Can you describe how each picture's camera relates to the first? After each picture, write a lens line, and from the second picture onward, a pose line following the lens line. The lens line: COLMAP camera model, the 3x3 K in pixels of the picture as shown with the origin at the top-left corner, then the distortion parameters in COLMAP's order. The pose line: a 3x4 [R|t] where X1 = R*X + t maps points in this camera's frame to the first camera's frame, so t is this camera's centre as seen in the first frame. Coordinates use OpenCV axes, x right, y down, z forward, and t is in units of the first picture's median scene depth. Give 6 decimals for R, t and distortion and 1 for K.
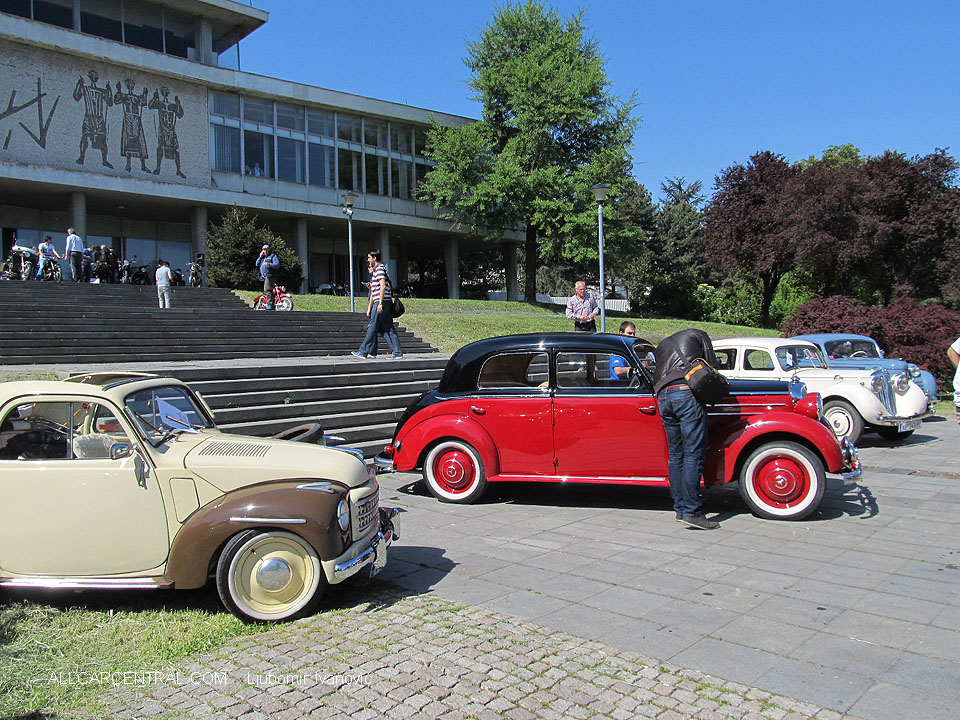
lens RADIAL K [[795.4, 0, 480.0], [0, 795.4, 360.0], [0, 0, 1]] dist [-0.037393, 0.000735]
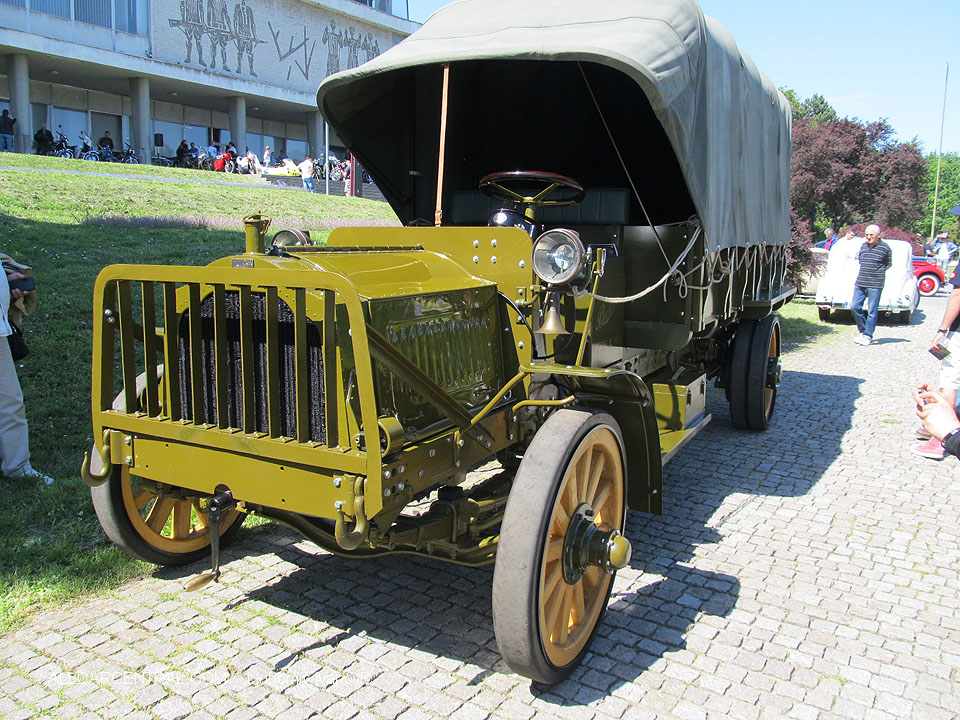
lens RADIAL K [[795.4, 0, 480.0], [0, 795.4, 360.0], [0, 0, 1]] dist [-0.037393, 0.000735]
pose [[0.987907, 0.023442, 0.153262, -0.409096], [-0.044609, 0.989681, 0.136170, 0.015136], [-0.148488, -0.141361, 0.978759, -0.433280]]
